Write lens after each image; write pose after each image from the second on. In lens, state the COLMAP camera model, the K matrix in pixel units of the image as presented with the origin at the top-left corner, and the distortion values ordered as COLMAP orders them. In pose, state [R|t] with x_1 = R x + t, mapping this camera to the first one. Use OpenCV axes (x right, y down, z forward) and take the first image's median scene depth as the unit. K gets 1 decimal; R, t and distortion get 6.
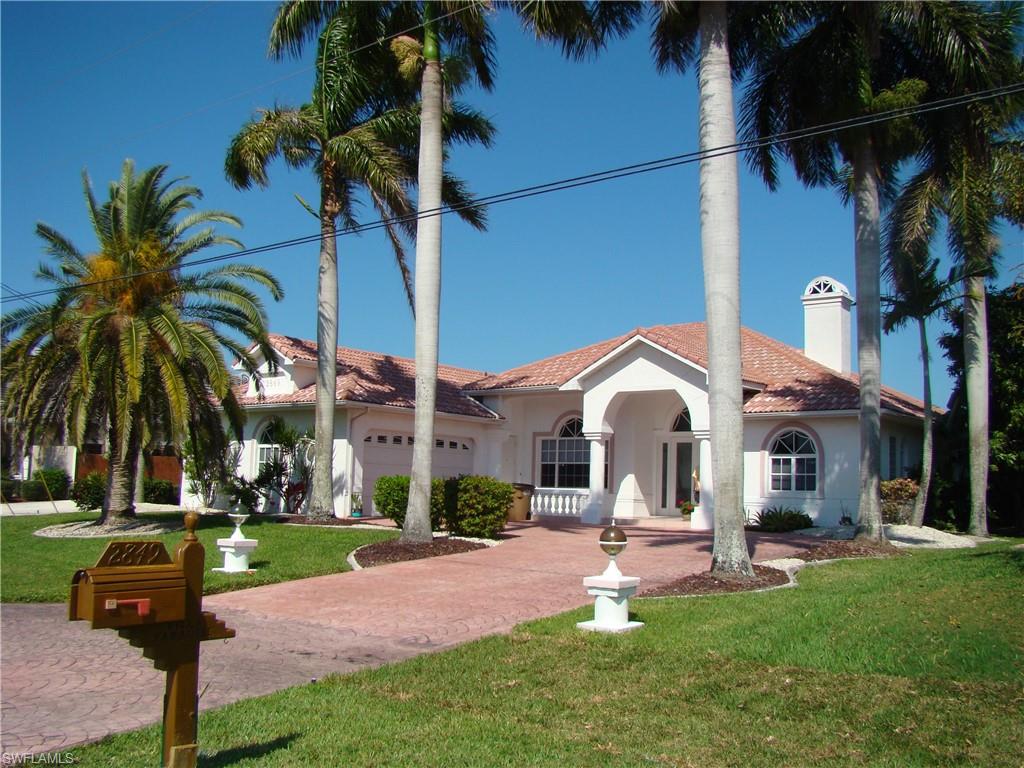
lens RADIAL K [[960.3, 0, 489.8], [0, 960.3, 386.1], [0, 0, 1]] dist [-0.175014, 0.124414]
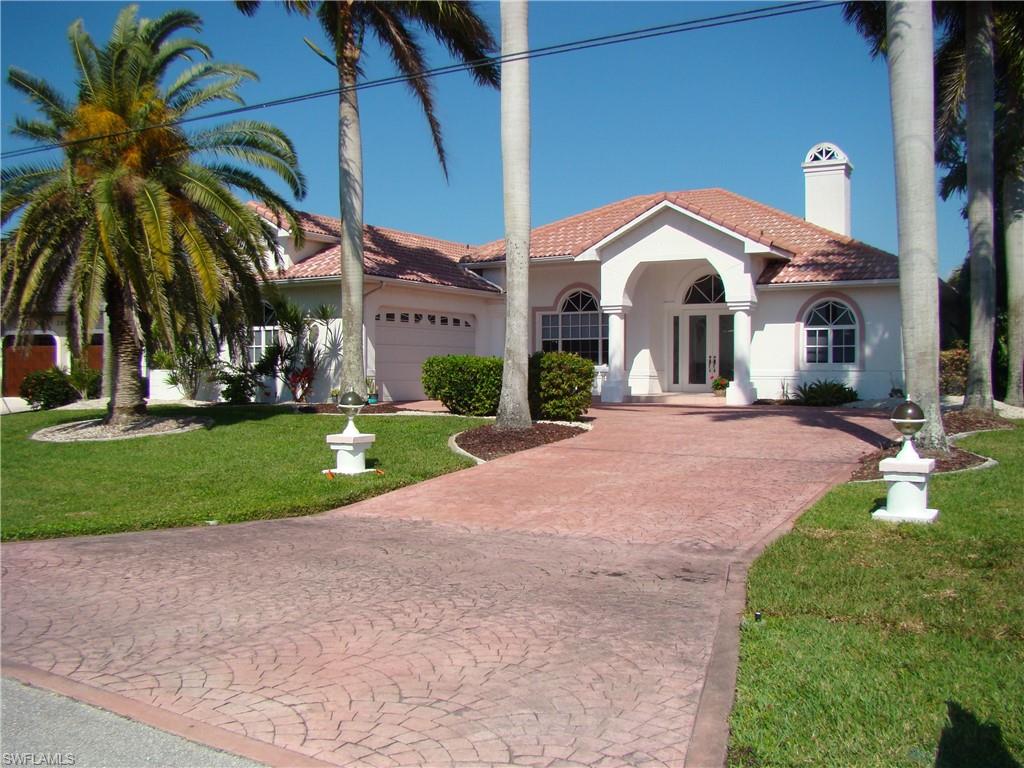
lens RADIAL K [[960.3, 0, 489.8], [0, 960.3, 386.1], [0, 0, 1]] dist [-0.175014, 0.124414]
pose [[0.991388, -0.029952, 0.127483, -0.147056], [0.013971, 0.992127, 0.124451, 0.009146], [-0.130207, -0.121598, 0.984002, 0.089977]]
